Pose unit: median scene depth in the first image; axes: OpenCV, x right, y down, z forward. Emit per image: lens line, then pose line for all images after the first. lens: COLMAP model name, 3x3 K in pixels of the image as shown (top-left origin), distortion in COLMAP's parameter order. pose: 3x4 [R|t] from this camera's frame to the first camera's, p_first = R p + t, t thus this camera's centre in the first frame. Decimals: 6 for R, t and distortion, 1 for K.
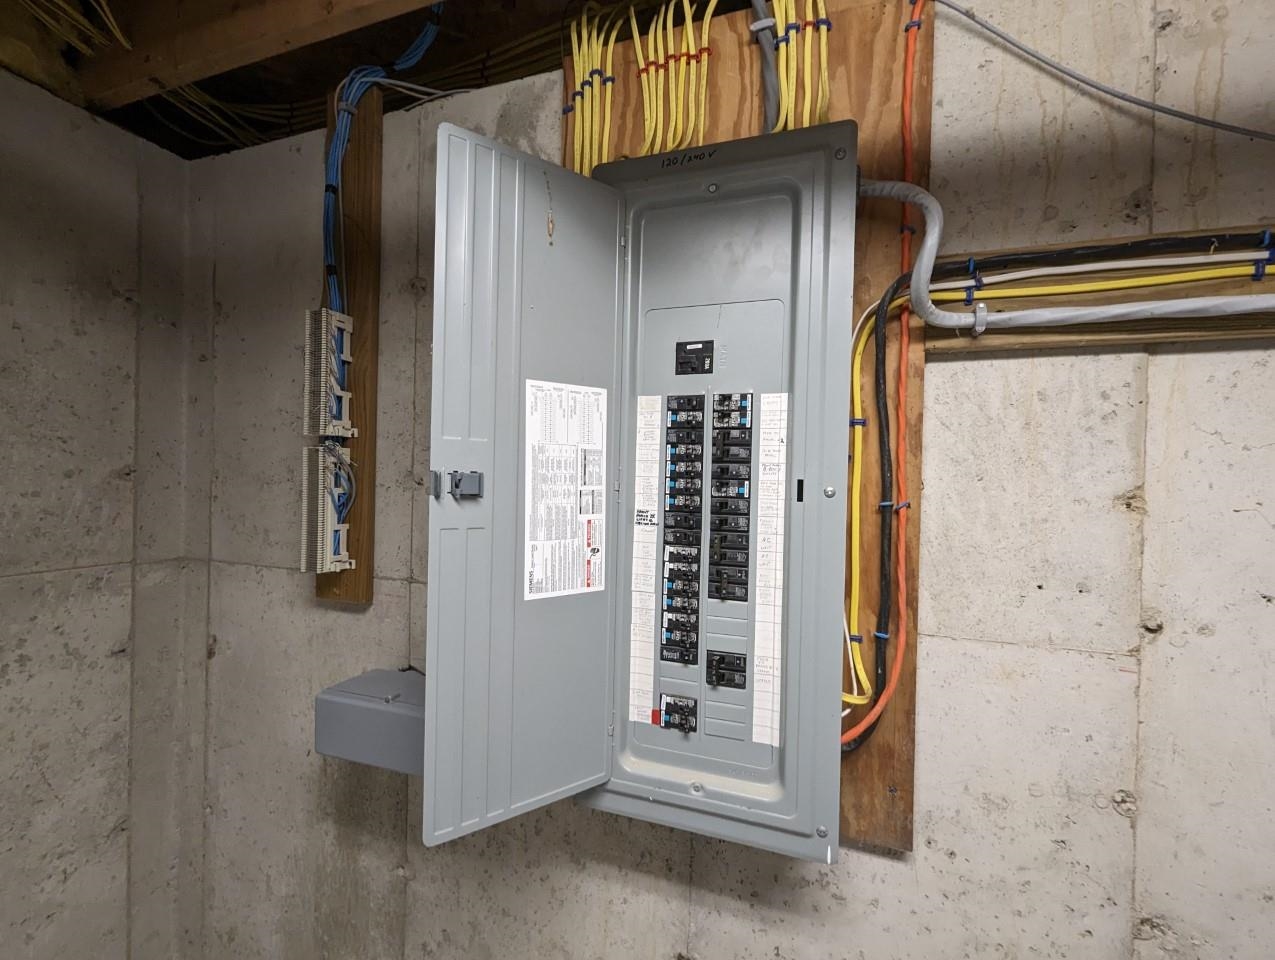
lens RADIAL K [[526.6, 0, 635.6], [0, 526.6, 479.2], [0, 0, 1]] dist [-0.001328, -0.001015]
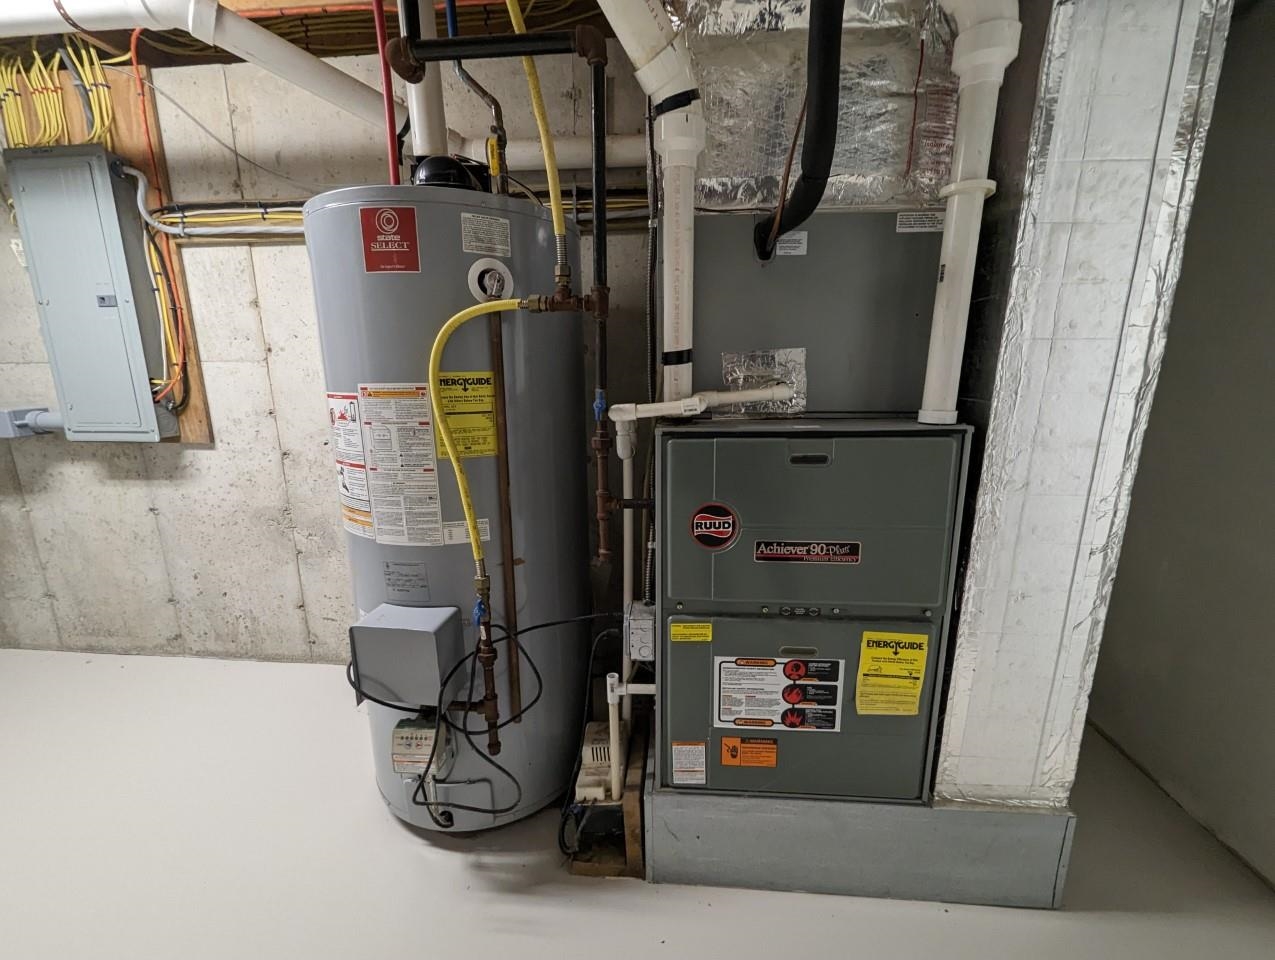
lens RADIAL K [[526.6, 0, 638.2], [0, 526.6, 478.6], [0, 0, 1]] dist [-0.001328, -0.001015]
pose [[0.972514, -0.078898, 0.219070, 2.121102], [0.030420, 0.975831, 0.216401, 0.383650], [-0.230848, -0.203789, 0.951409, -2.171148]]
